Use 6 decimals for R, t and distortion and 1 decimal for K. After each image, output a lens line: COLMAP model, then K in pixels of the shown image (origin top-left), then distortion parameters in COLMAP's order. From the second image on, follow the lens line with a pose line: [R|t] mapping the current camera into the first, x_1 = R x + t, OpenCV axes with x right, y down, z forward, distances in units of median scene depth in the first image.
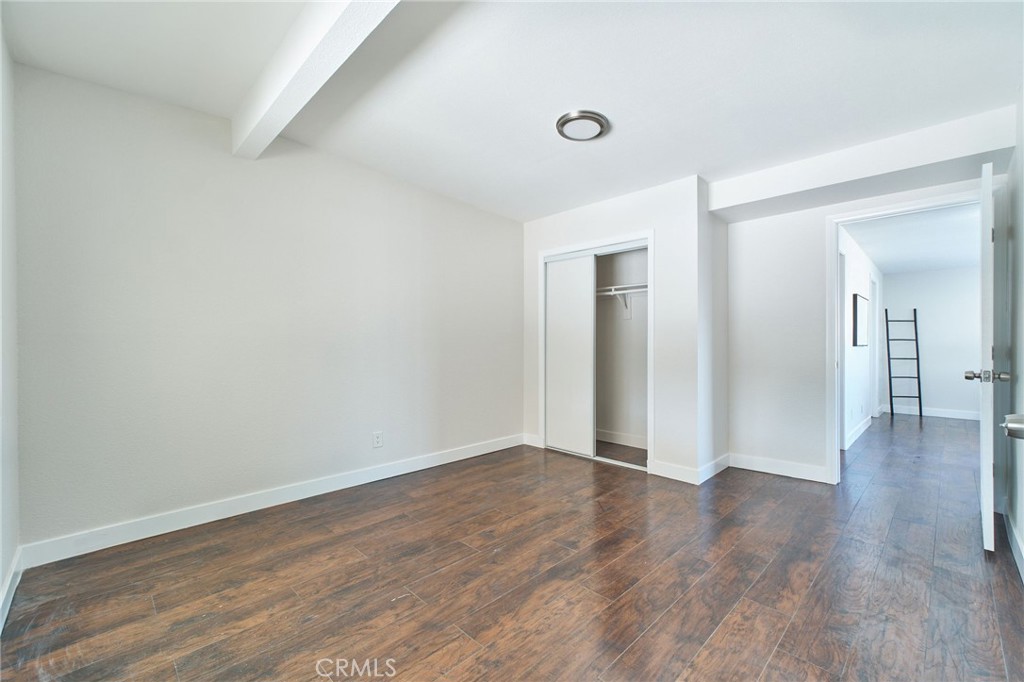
lens RADIAL K [[433.2, 0, 533.4], [0, 433.2, 341.3], [0, 0, 1]] dist [0.010267, -0.001044]
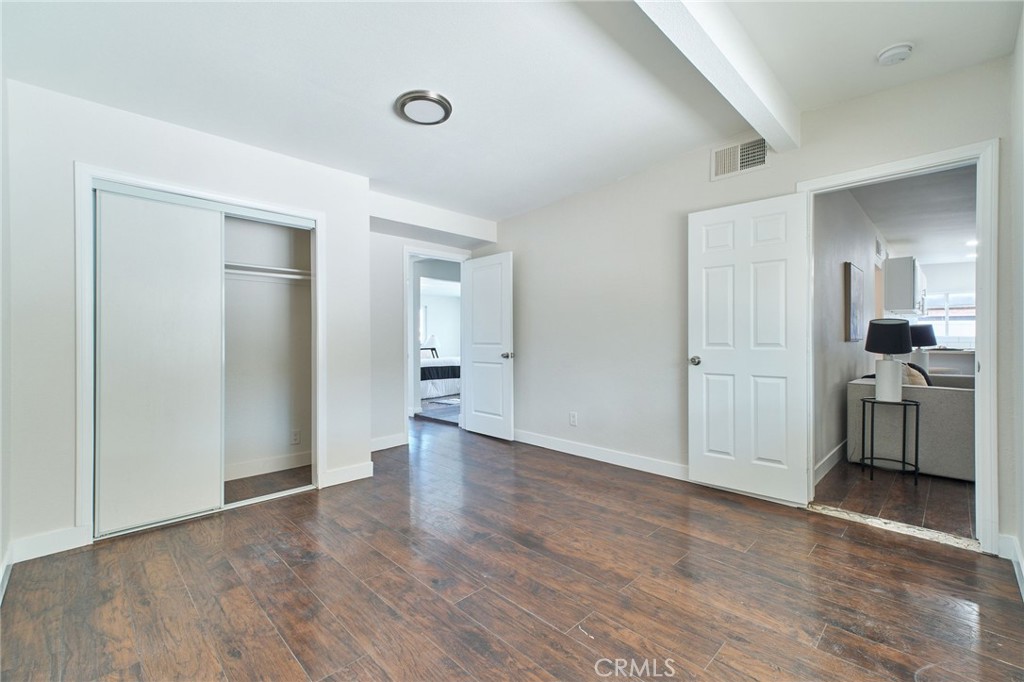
lens RADIAL K [[433.2, 0, 513.4], [0, 433.2, 338.1], [0, 0, 1]] dist [0.010267, -0.001044]
pose [[0.021542, 0.003387, 0.999762, -1.015107], [0.005321, 0.999980, -0.003502, 0.002671], [-0.999754, 0.005395, 0.021523, 0.966899]]
